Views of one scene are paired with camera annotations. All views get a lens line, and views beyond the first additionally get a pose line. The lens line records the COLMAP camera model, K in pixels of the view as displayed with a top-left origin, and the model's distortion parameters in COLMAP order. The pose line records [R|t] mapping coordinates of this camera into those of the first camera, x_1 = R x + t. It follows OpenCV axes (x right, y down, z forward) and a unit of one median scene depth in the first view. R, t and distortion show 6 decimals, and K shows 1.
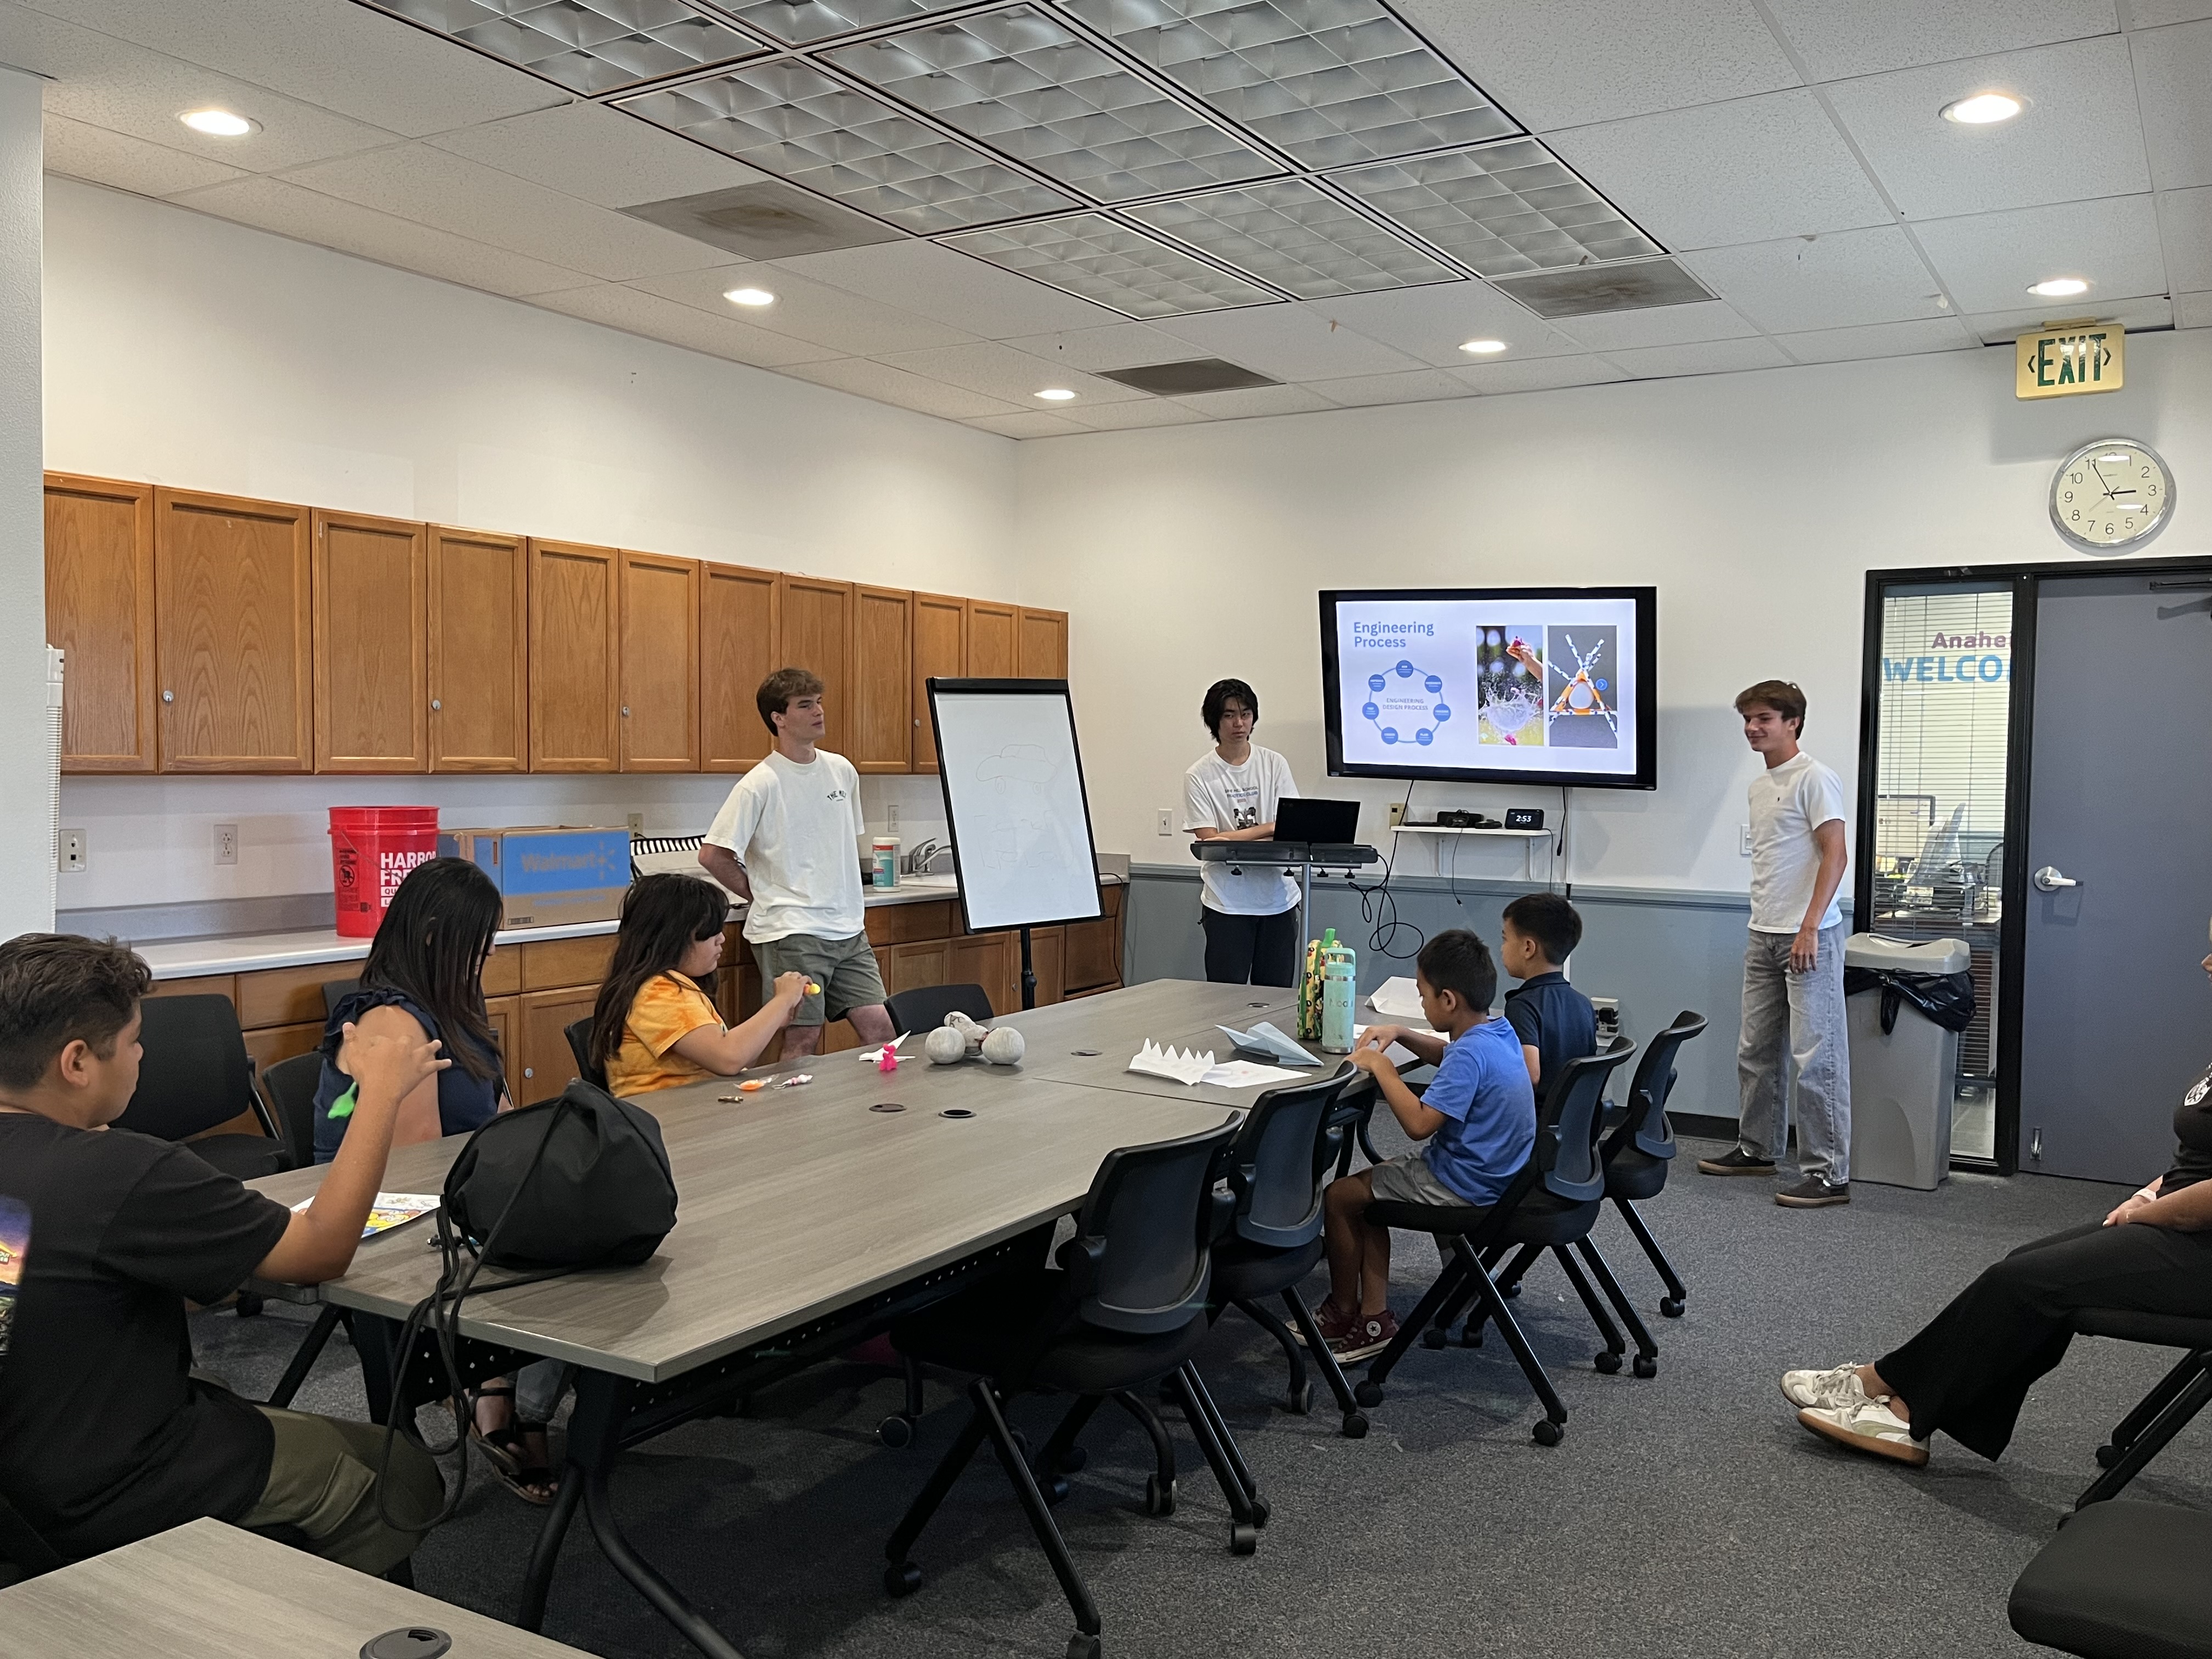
lens RADIAL K [[1812.3, 0, 1118.5], [0, 1812.3, 848.2], [0, 0, 1]] dist [0.037013, -0.018697]
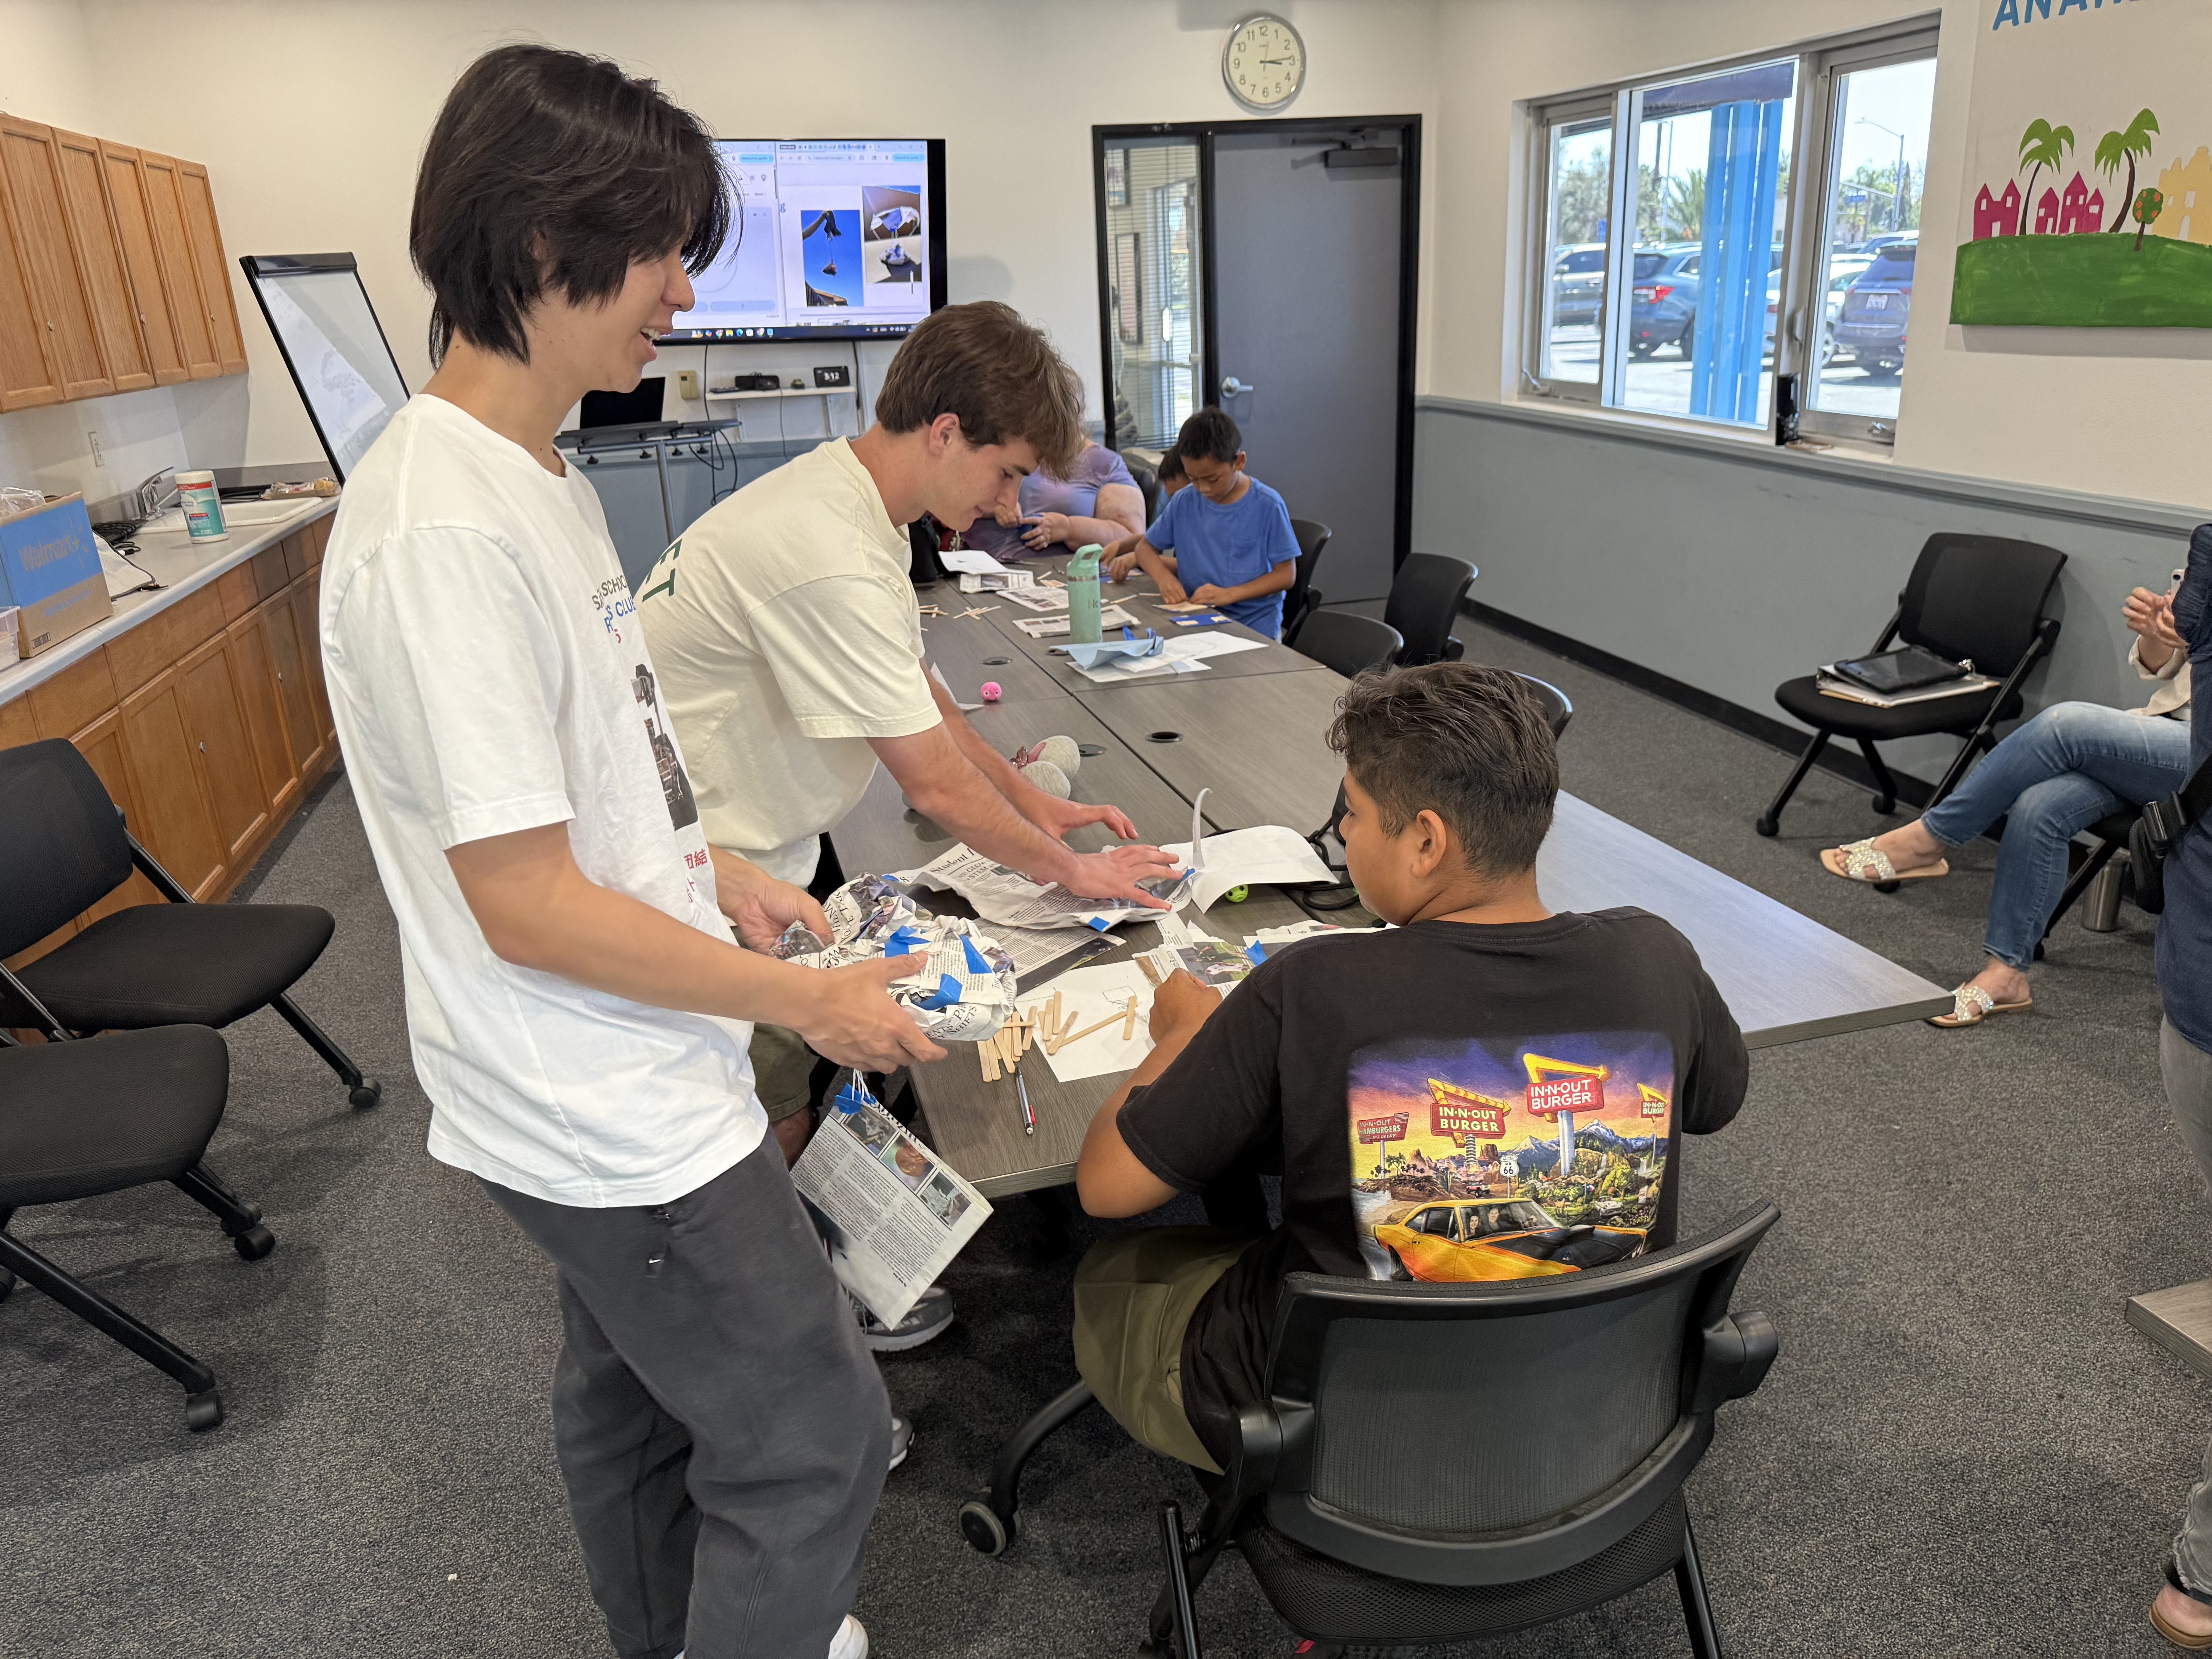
lens RADIAL K [[1546.3, 0, 1062.8], [0, 1546.3, 810.7], [0, 0, 1]] dist [0.029351, -0.043061]
pose [[0.715011, -0.273202, 0.643522, -0.347404], [0.093950, 0.949682, 0.298792, -0.034445], [-0.692772, -0.153181, 0.704700, 0.245718]]
